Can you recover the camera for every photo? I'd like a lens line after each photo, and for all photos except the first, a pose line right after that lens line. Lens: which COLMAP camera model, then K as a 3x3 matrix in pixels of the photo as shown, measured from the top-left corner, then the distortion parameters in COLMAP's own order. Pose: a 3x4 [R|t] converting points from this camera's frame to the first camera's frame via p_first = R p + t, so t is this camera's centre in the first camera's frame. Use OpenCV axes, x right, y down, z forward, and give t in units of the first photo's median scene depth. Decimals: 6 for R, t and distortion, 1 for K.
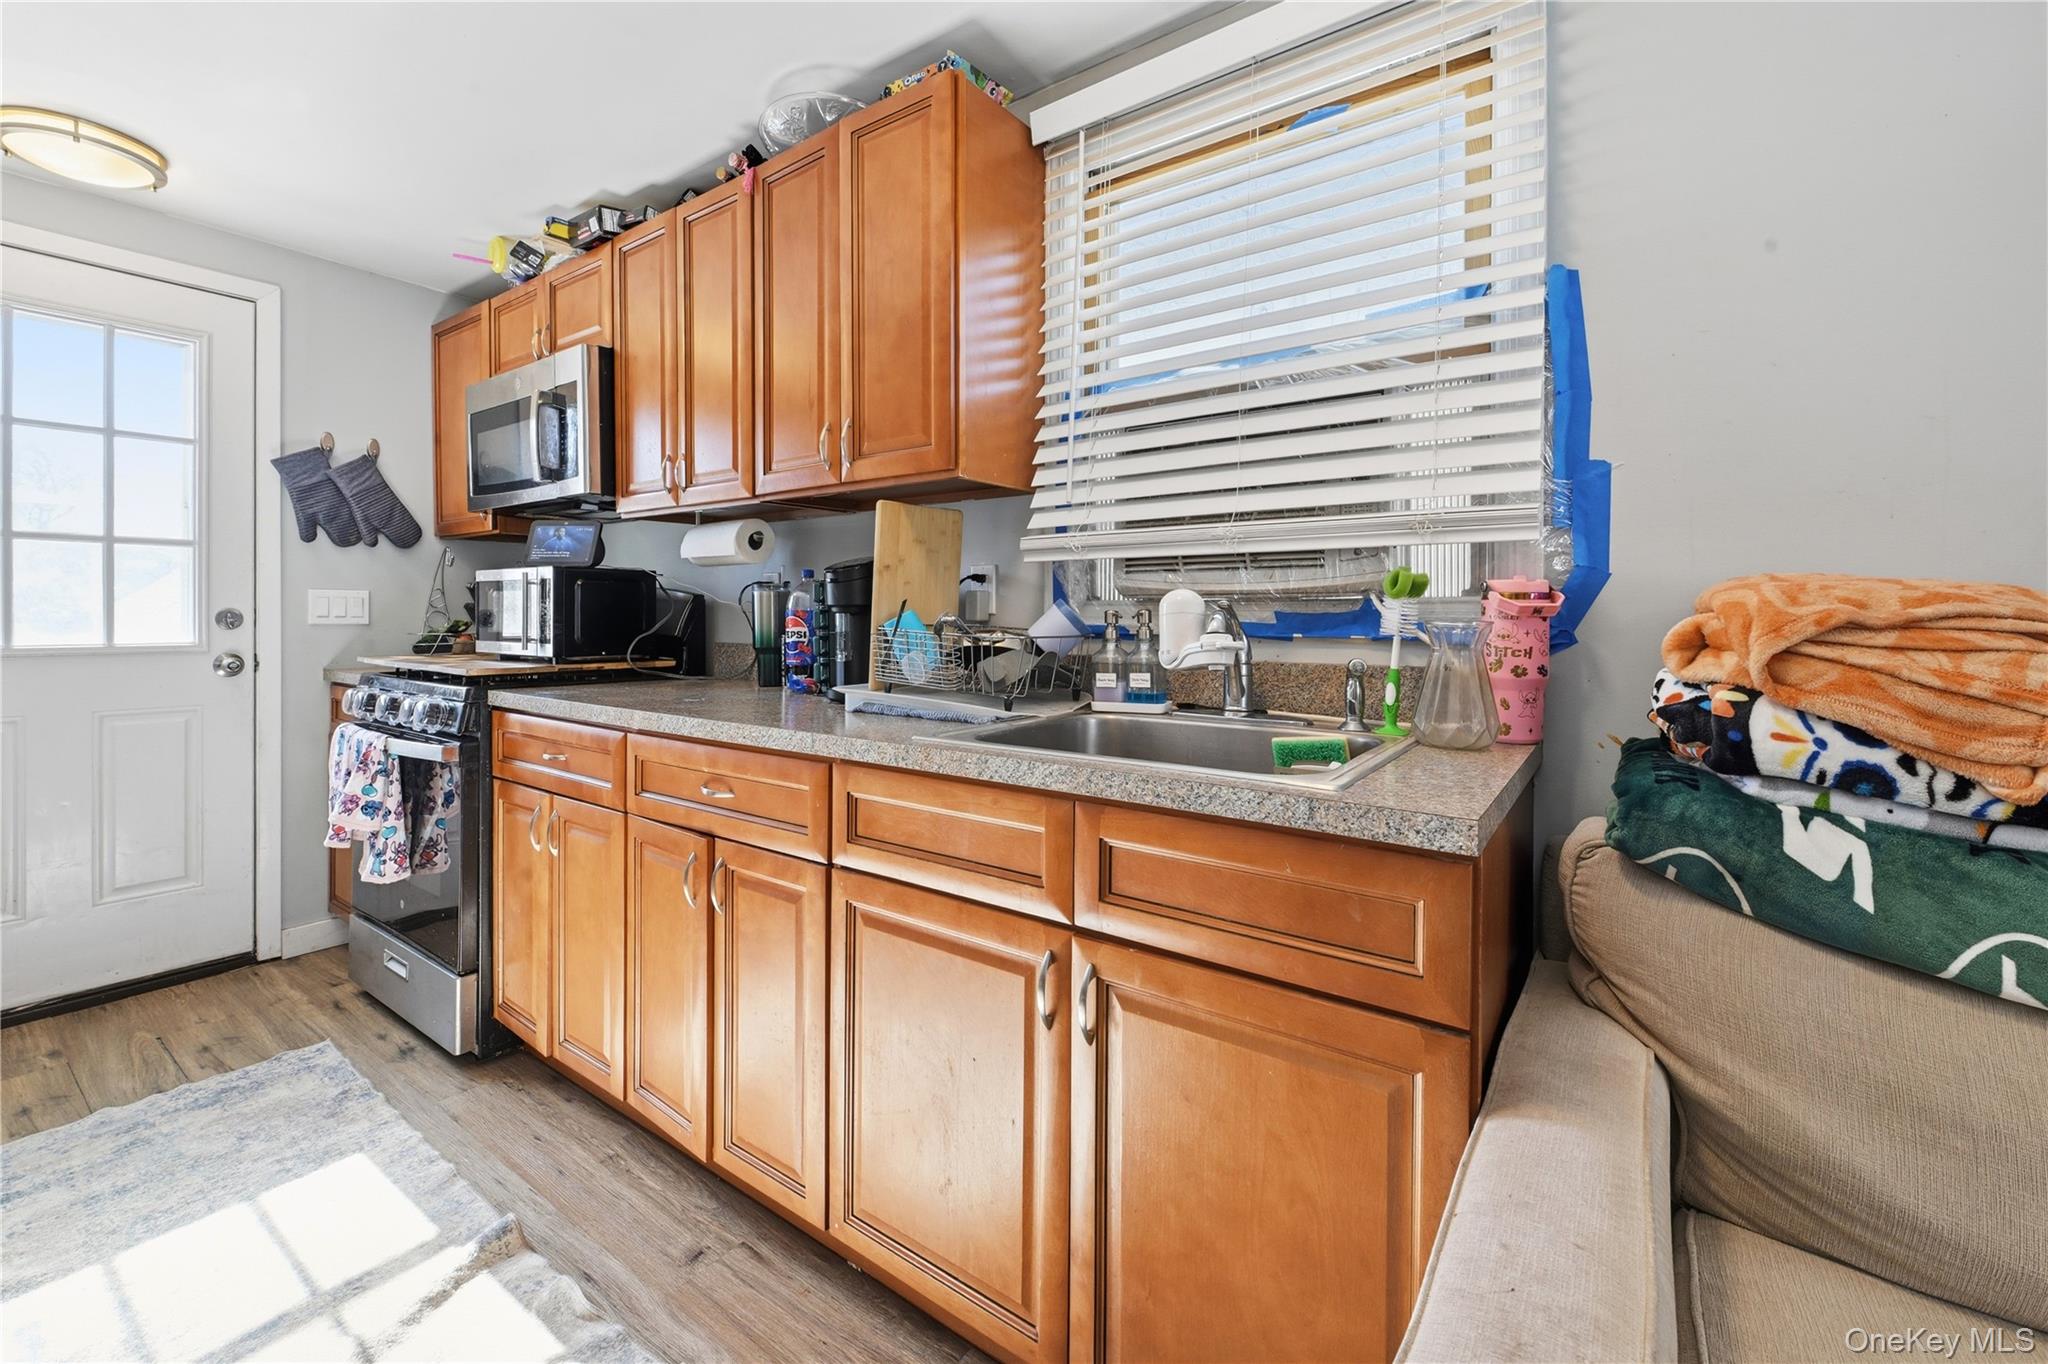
lens RADIAL K [[841.2, 0, 1018.4], [0, 841.2, 620.8], [0, 0, 1]] dist [-0.003660, 0.000179]
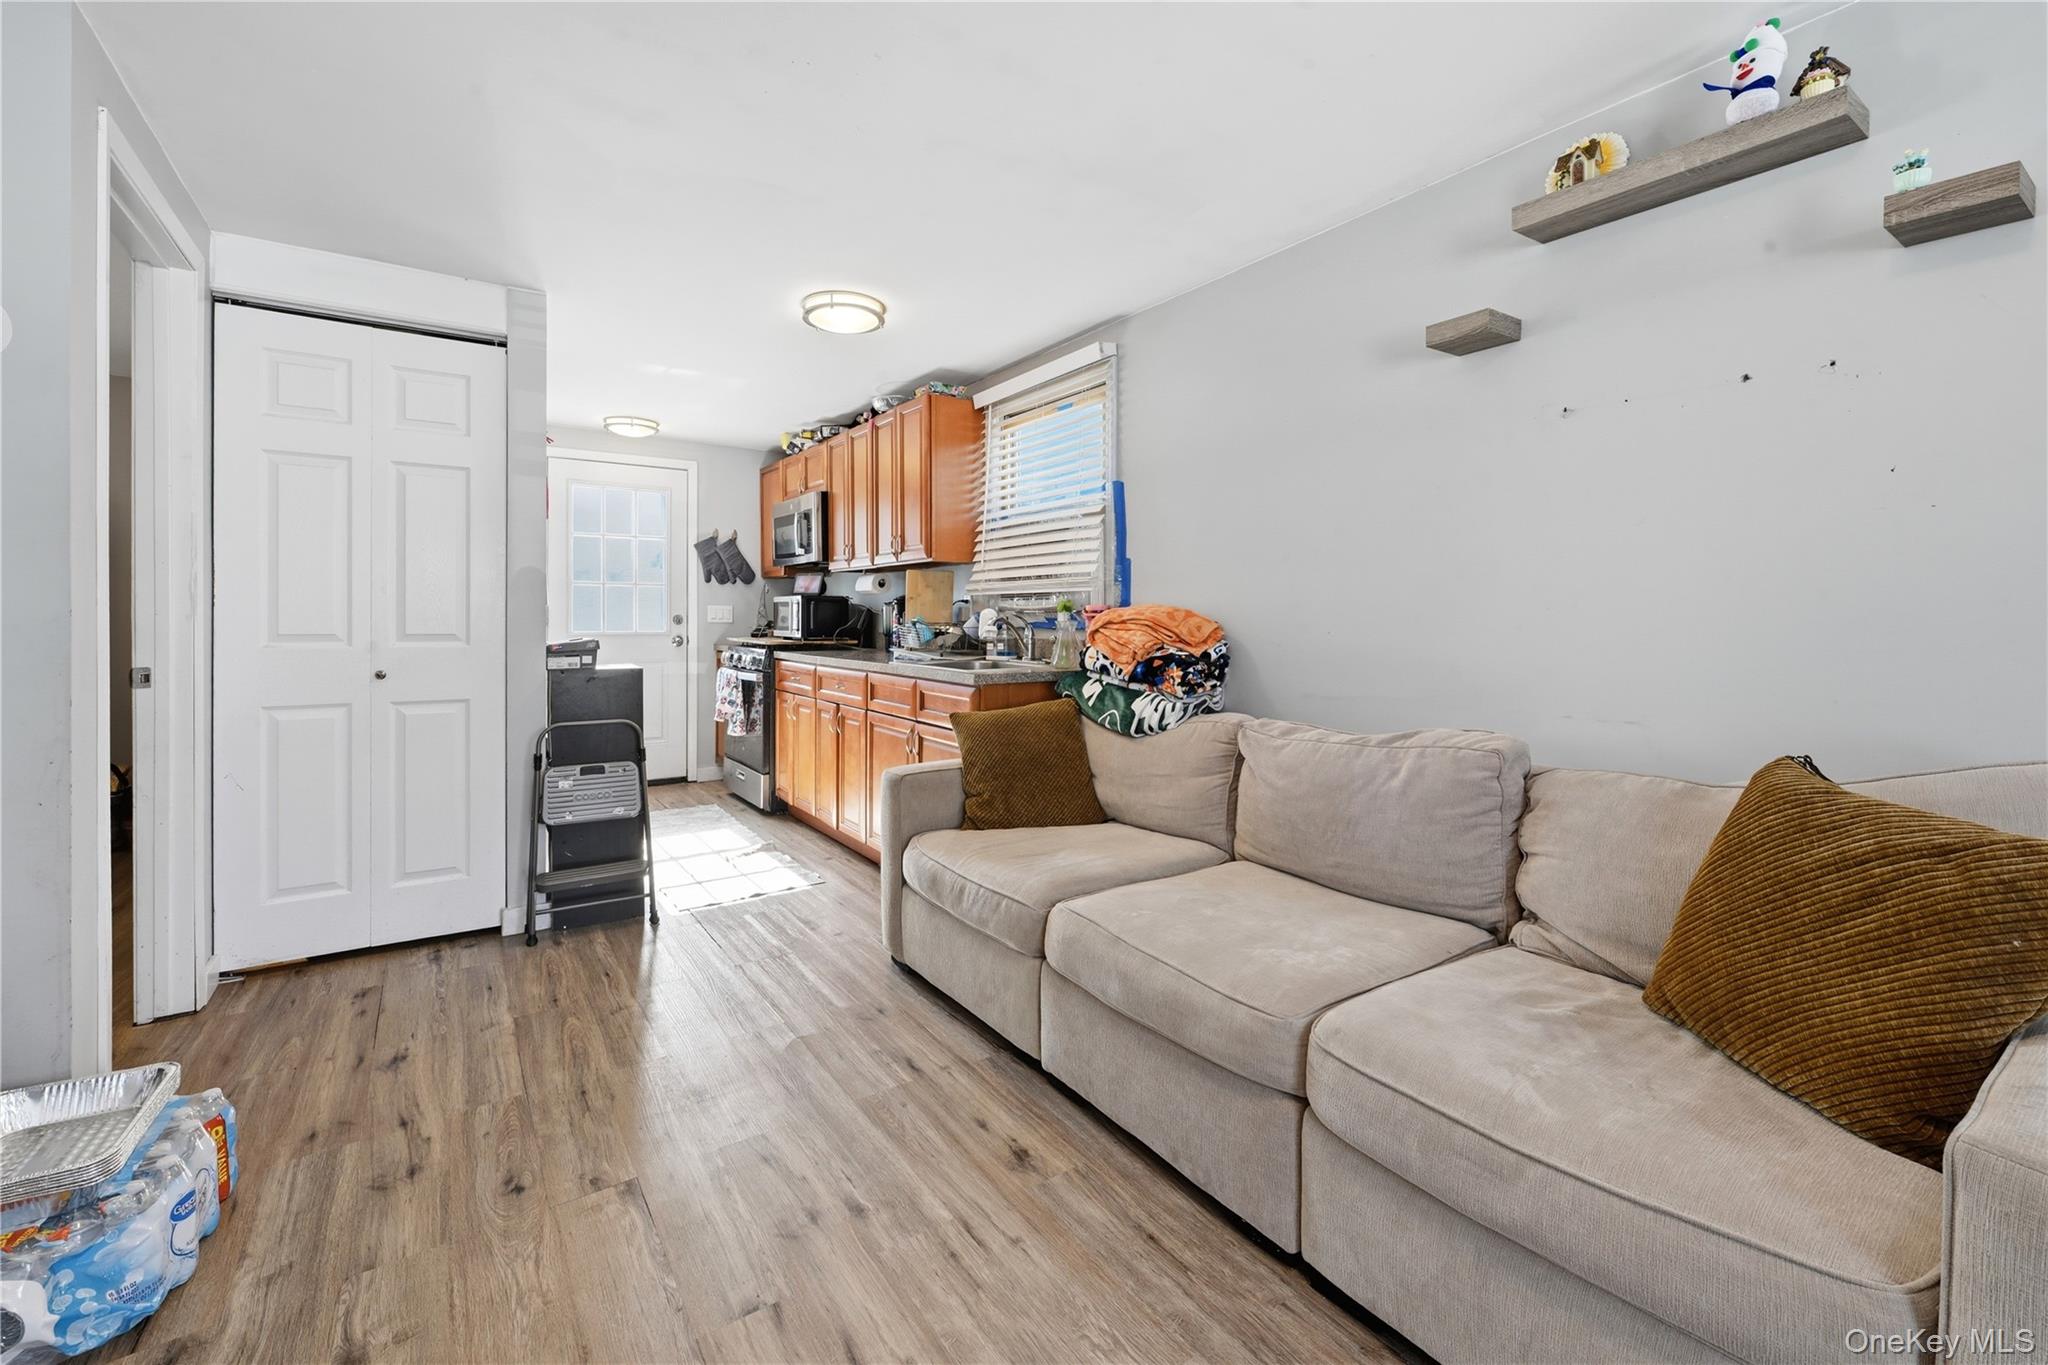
lens RADIAL K [[841.2, 0, 1027.7], [0, 841.2, 625.4], [0, 0, 1]] dist [-0.003660, 0.000179]
pose [[0.945124, 0.003617, -0.326693, 0.715534], [-0.002597, 0.999990, 0.003559, 0.002574], [0.326702, -0.002515, 0.945124, -0.871653]]
